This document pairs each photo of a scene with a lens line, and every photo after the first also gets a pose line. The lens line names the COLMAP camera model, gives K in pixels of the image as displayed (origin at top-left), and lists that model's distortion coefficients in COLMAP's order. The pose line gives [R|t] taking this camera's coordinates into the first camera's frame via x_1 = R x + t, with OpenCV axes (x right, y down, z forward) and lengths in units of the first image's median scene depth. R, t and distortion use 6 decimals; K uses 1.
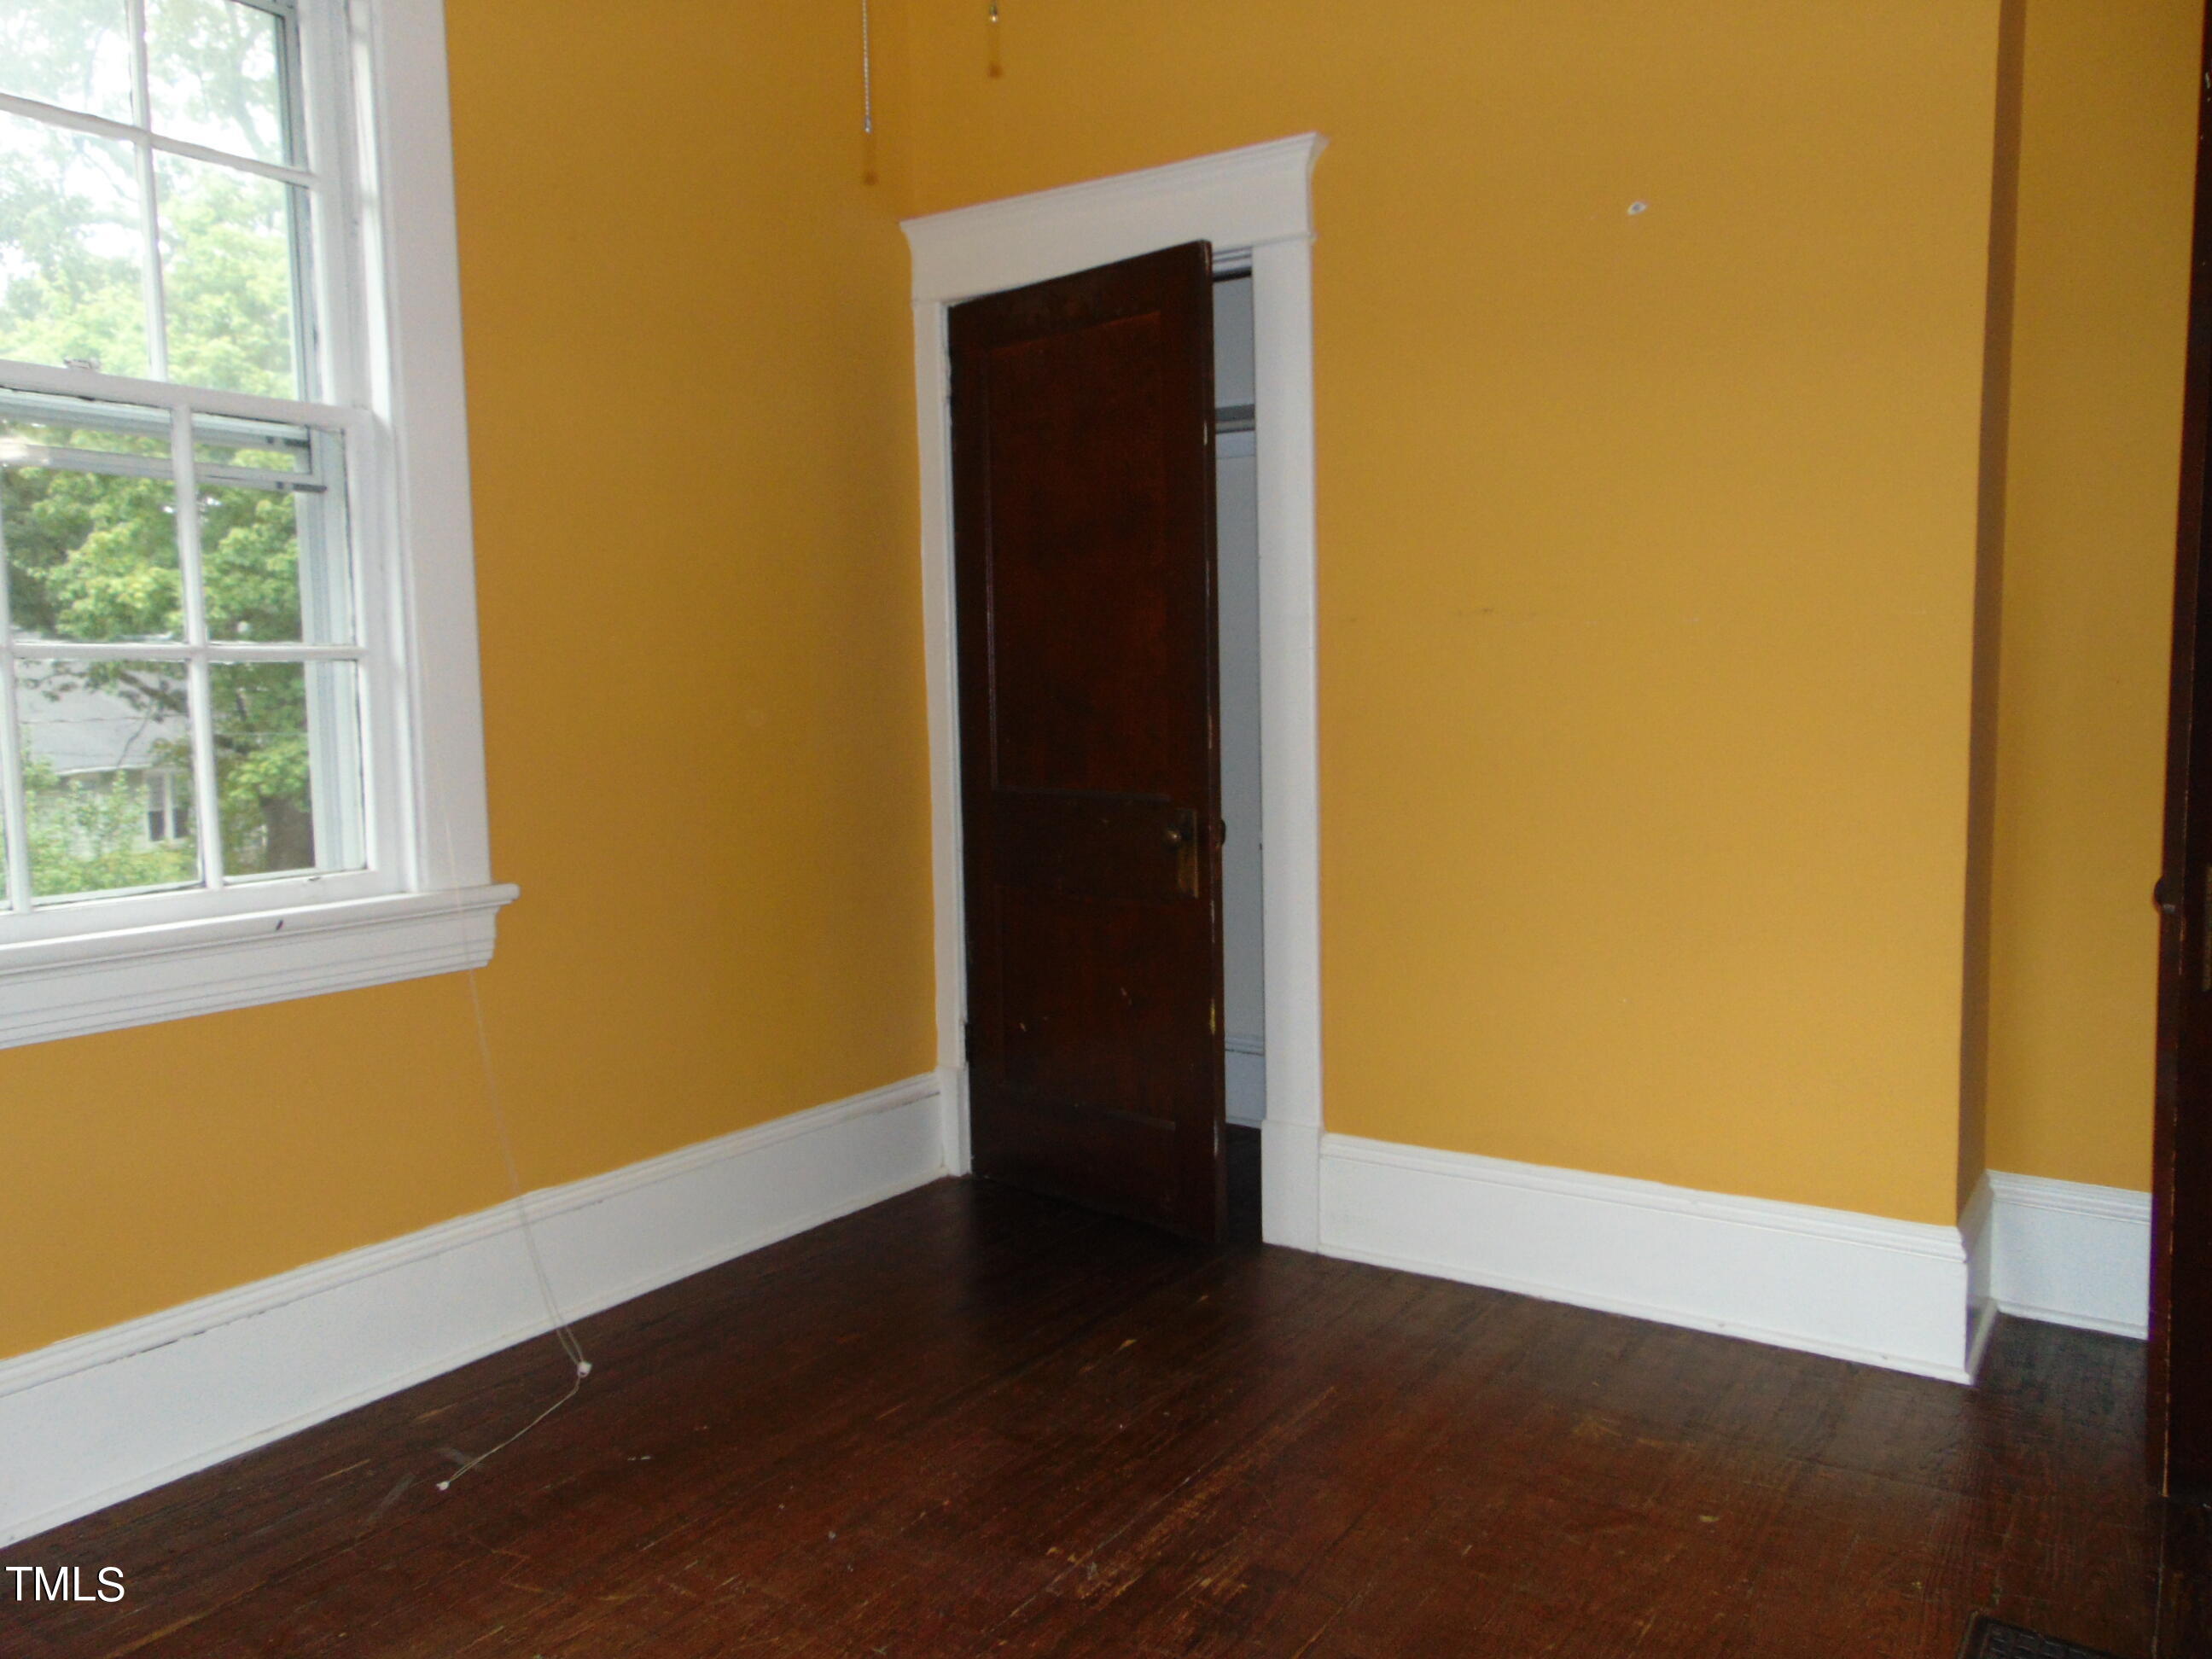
lens RADIAL K [[1654.3, 0, 1089.1], [0, 1654.3, 826.9], [0, 0, 1]] dist [0.000922, 0.002264]
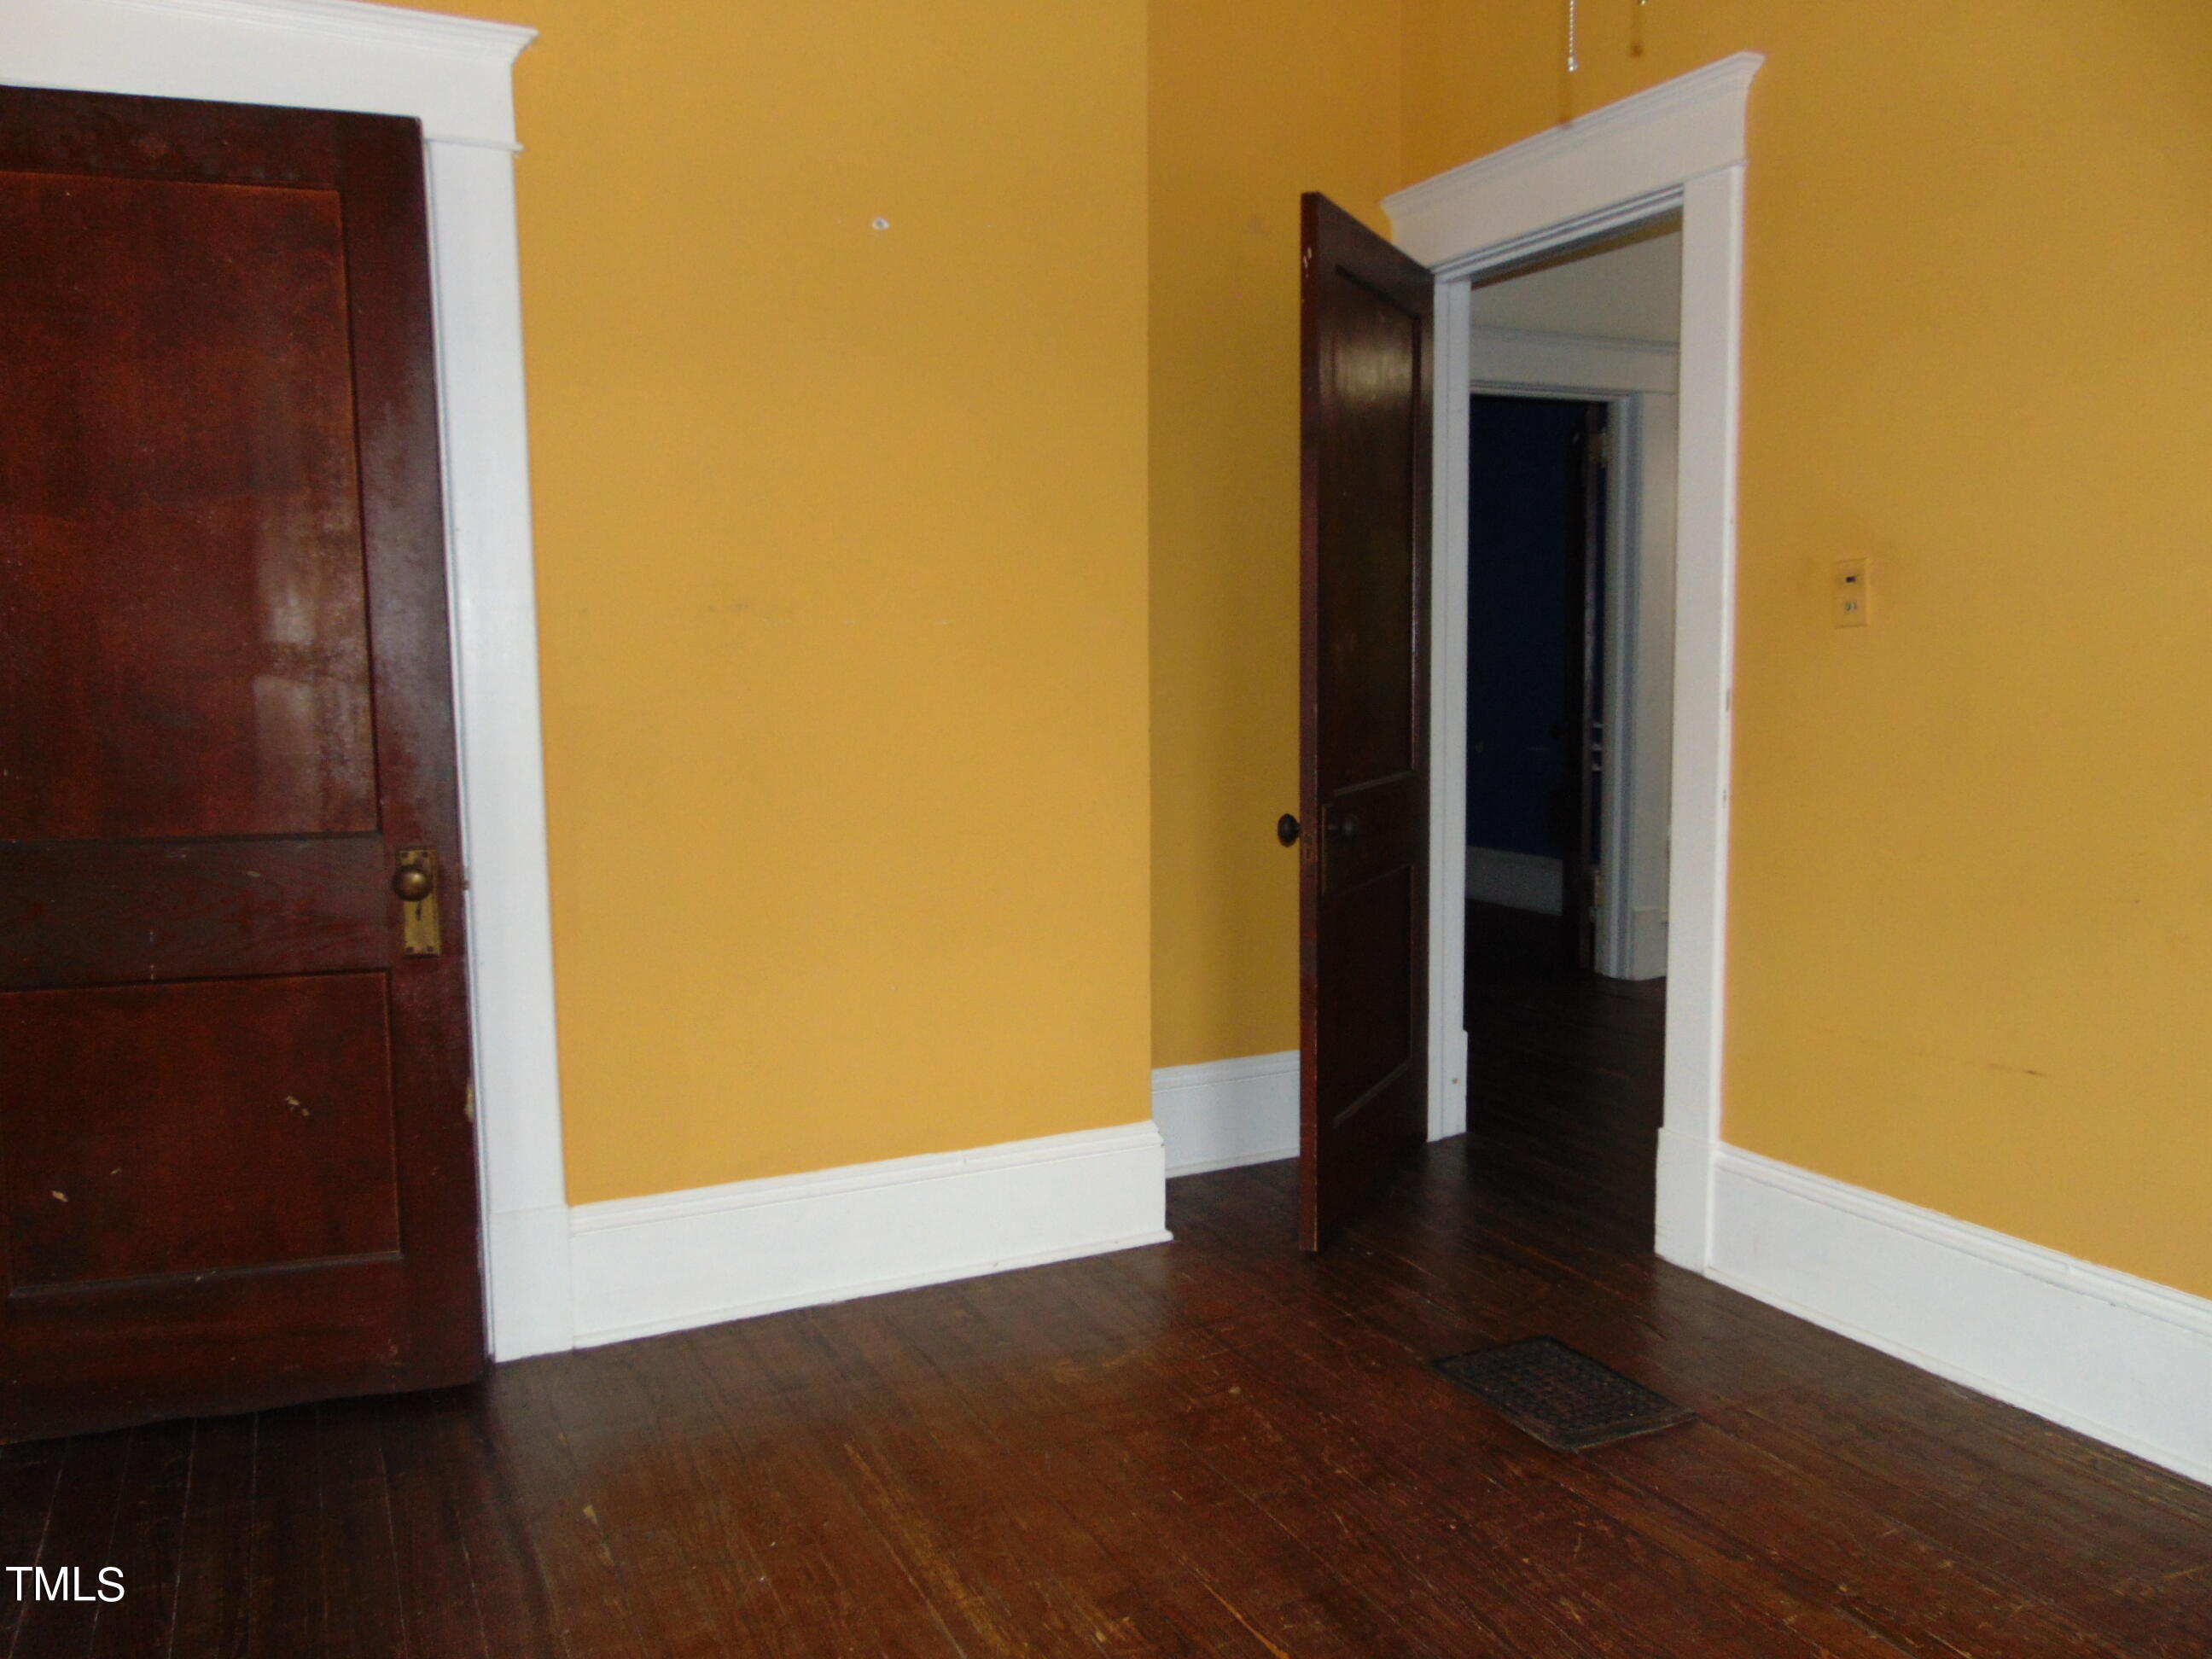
lens RADIAL K [[1686.9, 0, 1105.2], [0, 1686.9, 823.7], [0, 0, 1]] dist [-0.003323, 0.000084]
pose [[0.486737, -0.076314, 0.870208, -0.549059], [0.073711, 0.996212, 0.046136, -0.038829], [-0.870433, 0.041688, 0.490519, 0.377415]]
